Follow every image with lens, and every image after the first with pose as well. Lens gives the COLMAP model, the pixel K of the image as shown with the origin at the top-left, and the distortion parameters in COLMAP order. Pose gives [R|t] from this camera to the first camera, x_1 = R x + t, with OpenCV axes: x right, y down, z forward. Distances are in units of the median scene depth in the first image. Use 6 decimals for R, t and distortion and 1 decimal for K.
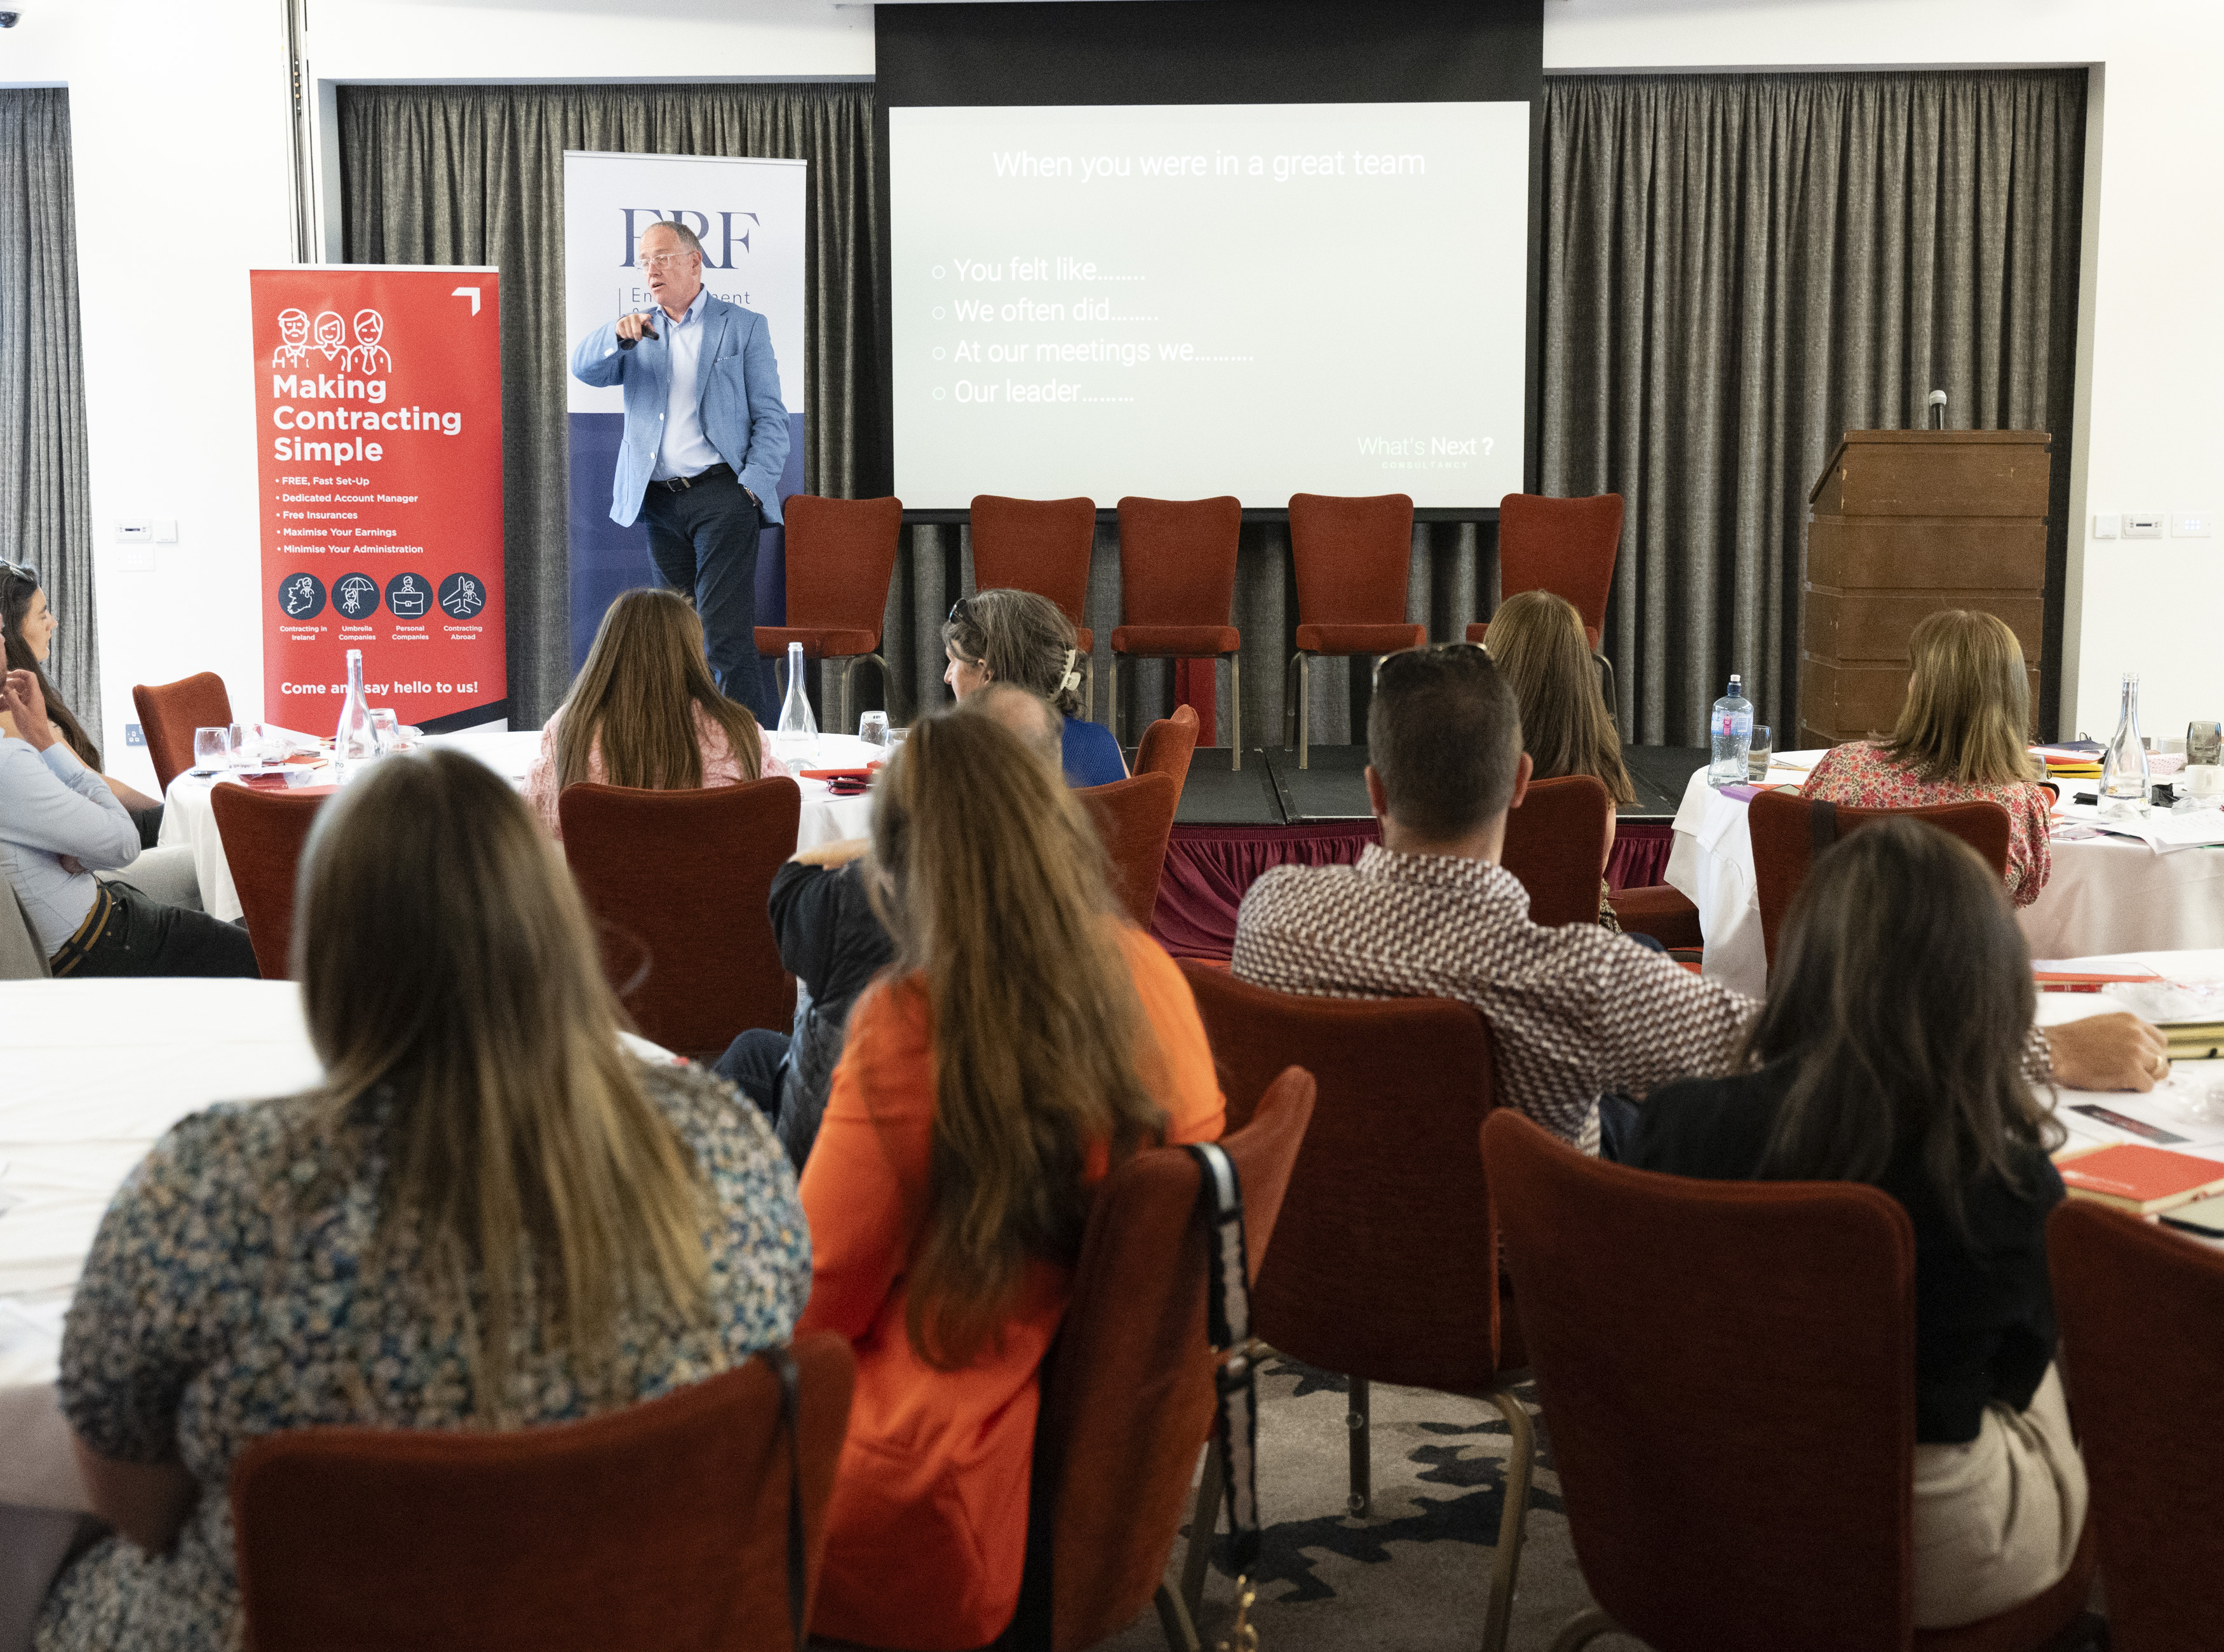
lens RADIAL K [[2780.1, 0, 1119.8], [0, 2780.1, 825.7], [0, 0, 1]] dist [-0.022502, 0.000000]
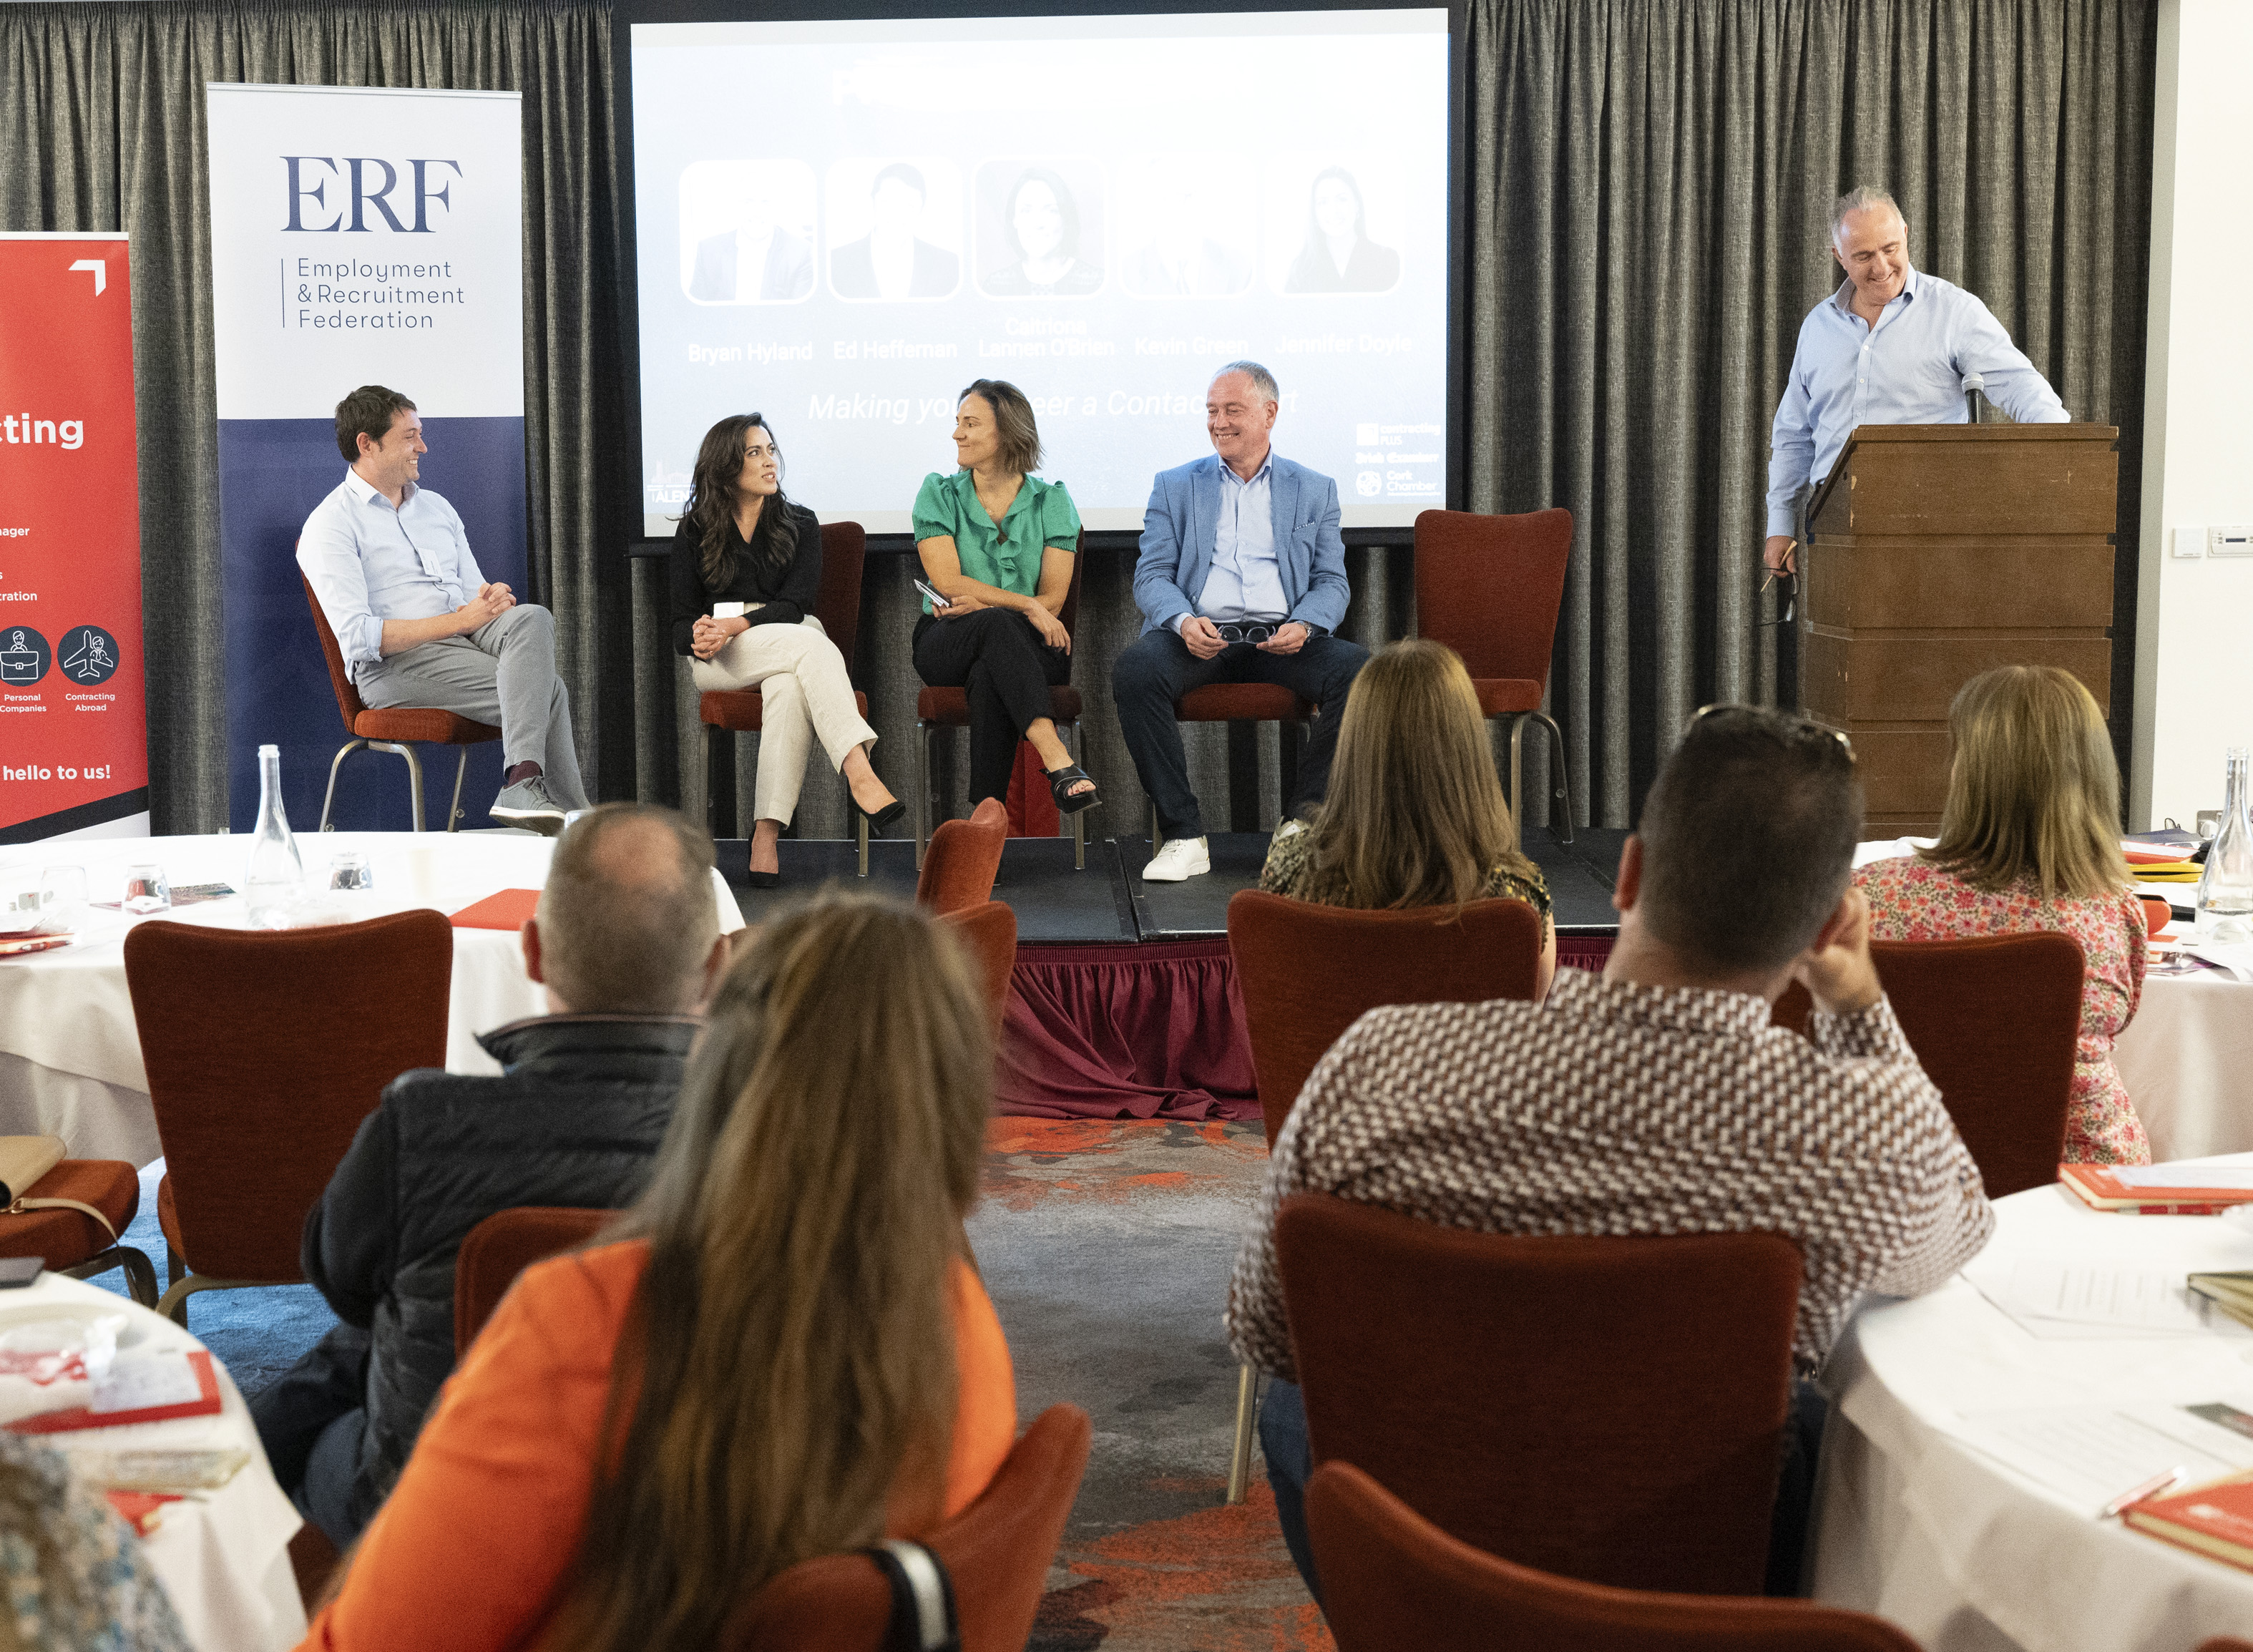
lens RADIAL K [[3377.4, 0, 995.4], [0, 3377.4, 916.8], [0, 0, 1]] dist [-0.023399, 0.000000]
pose [[0.999923, -0.011382, 0.004881, 0.012049], [0.011367, 0.999931, 0.003096, -0.008718], [-0.004916, -0.003040, 0.999983, 0.047118]]
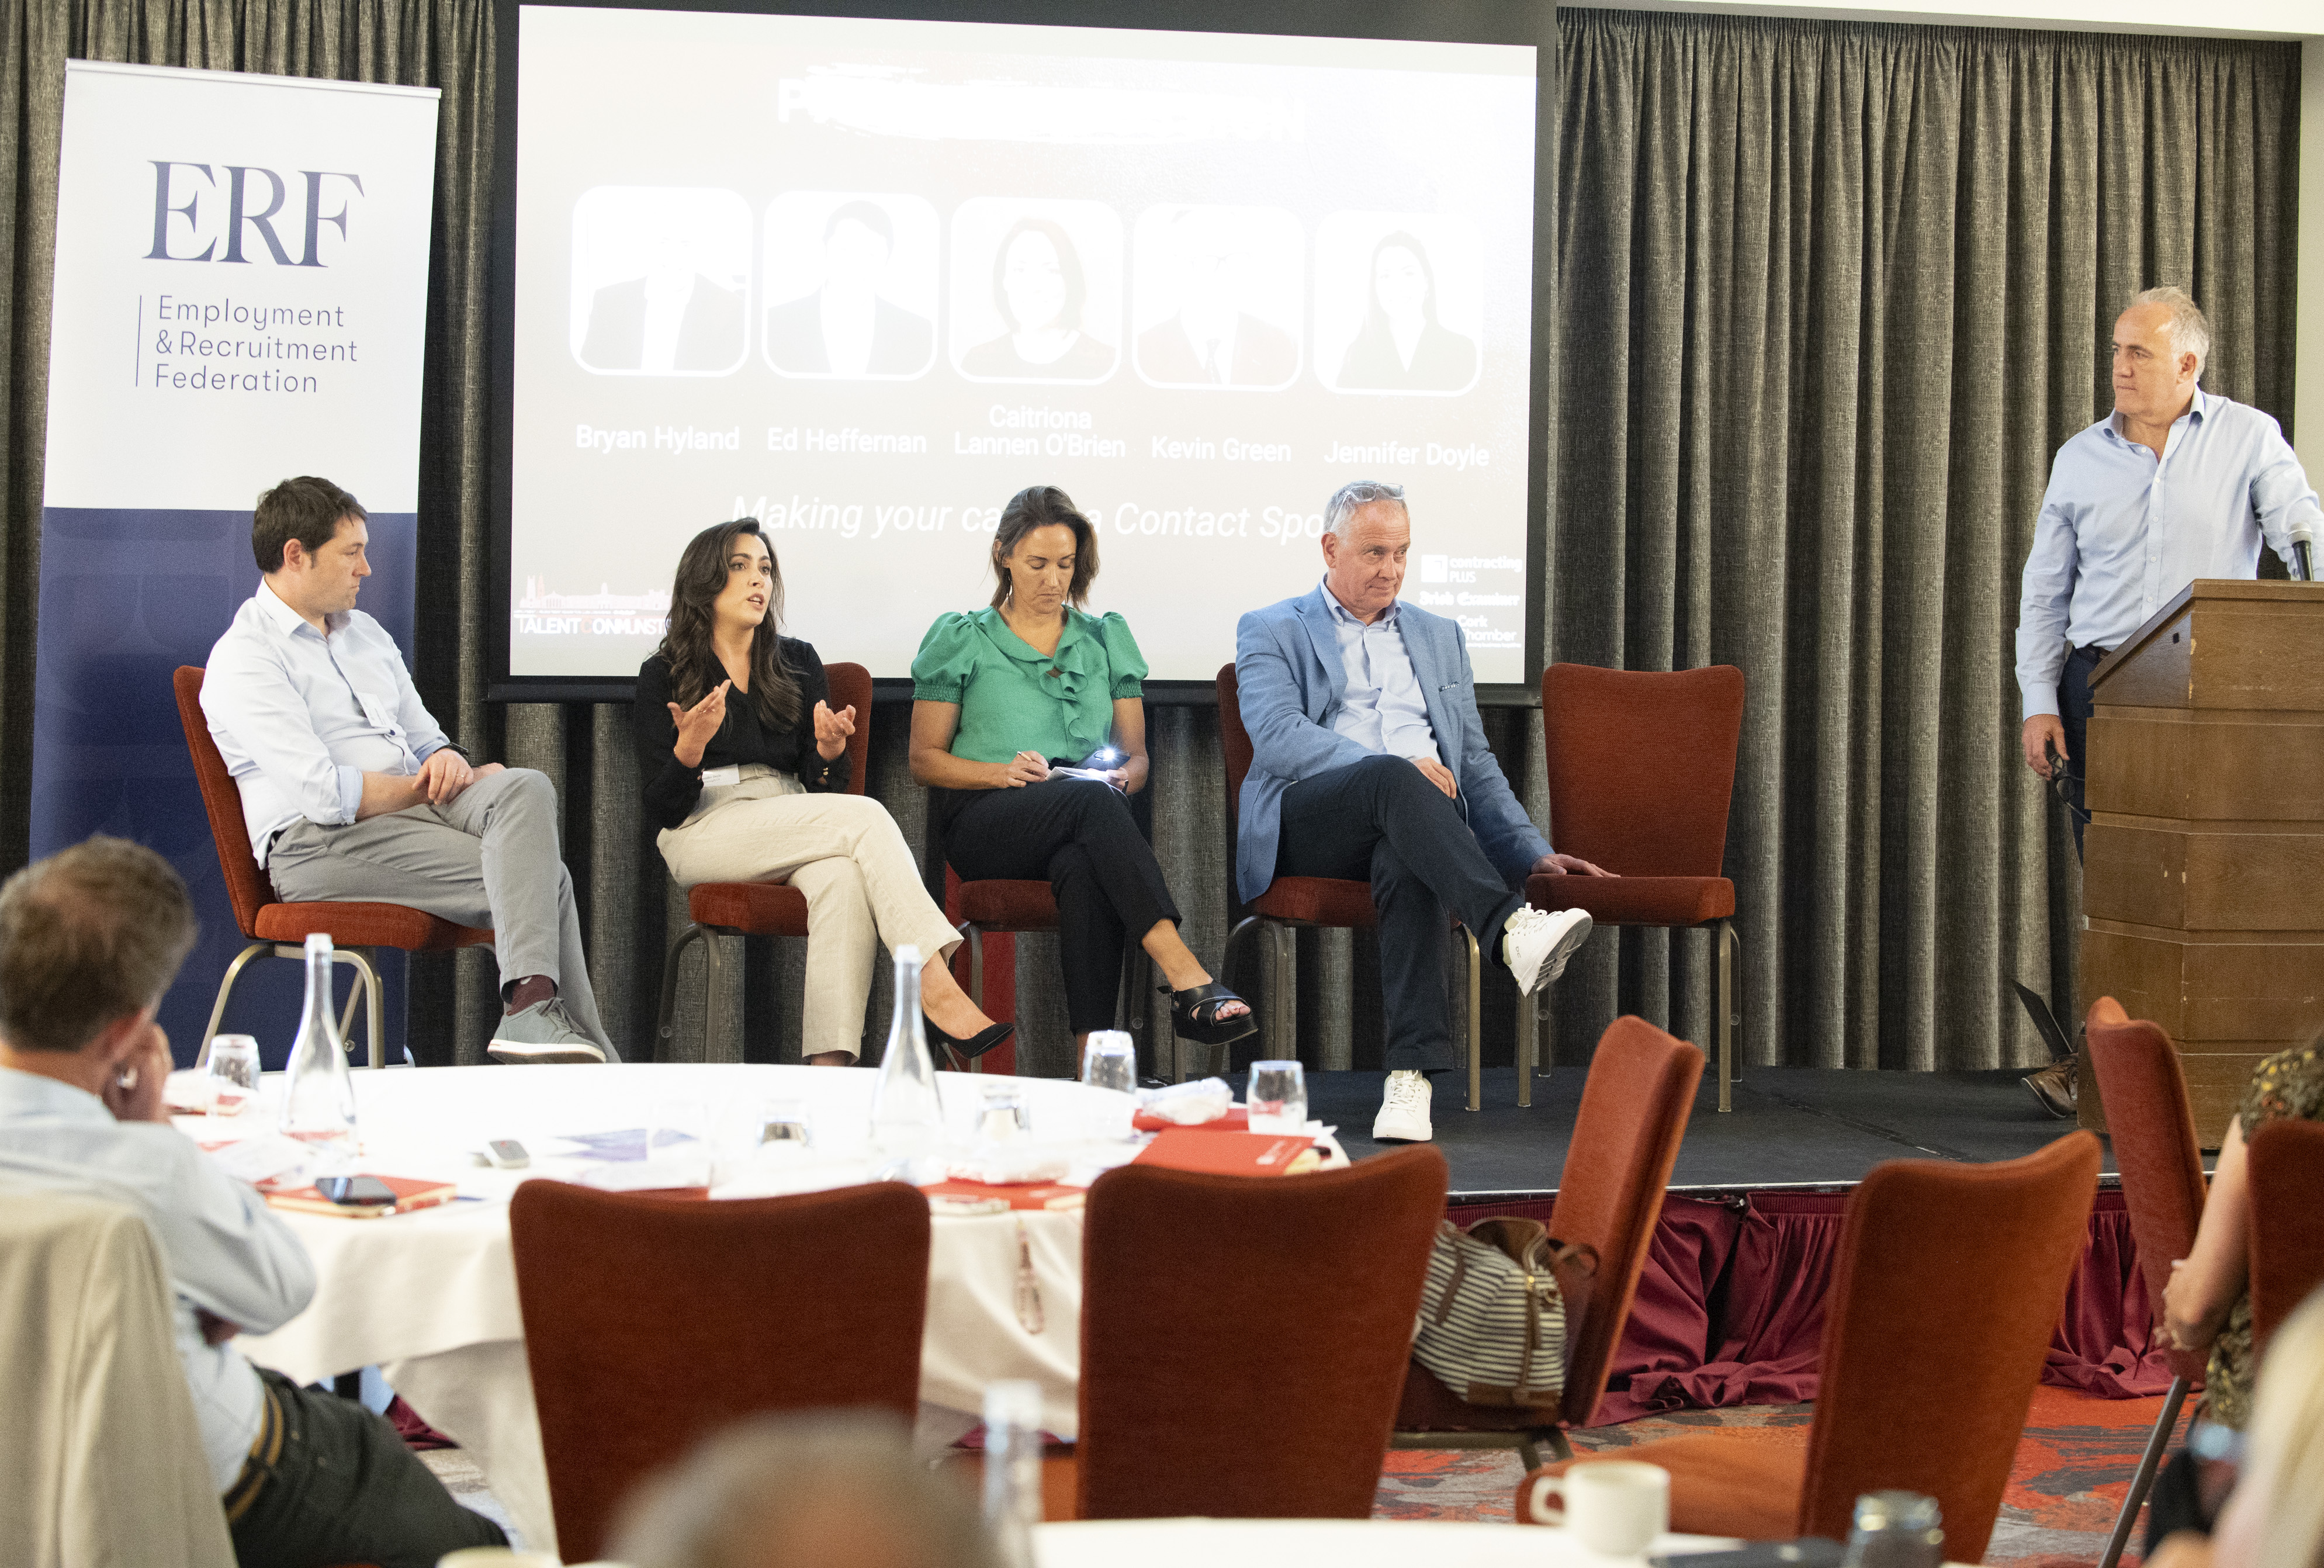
lens RADIAL K [[4780.2, 0, 1239.2], [0, 4780.2, 763.0], [0, 0, 1]] dist [-0.176029, 0.000000]
pose [[0.954275, 0.005335, 0.298883, -0.233556], [0.021592, 0.995999, -0.086716, -0.006125], [-0.298149, 0.089204, 0.950342, 0.005841]]
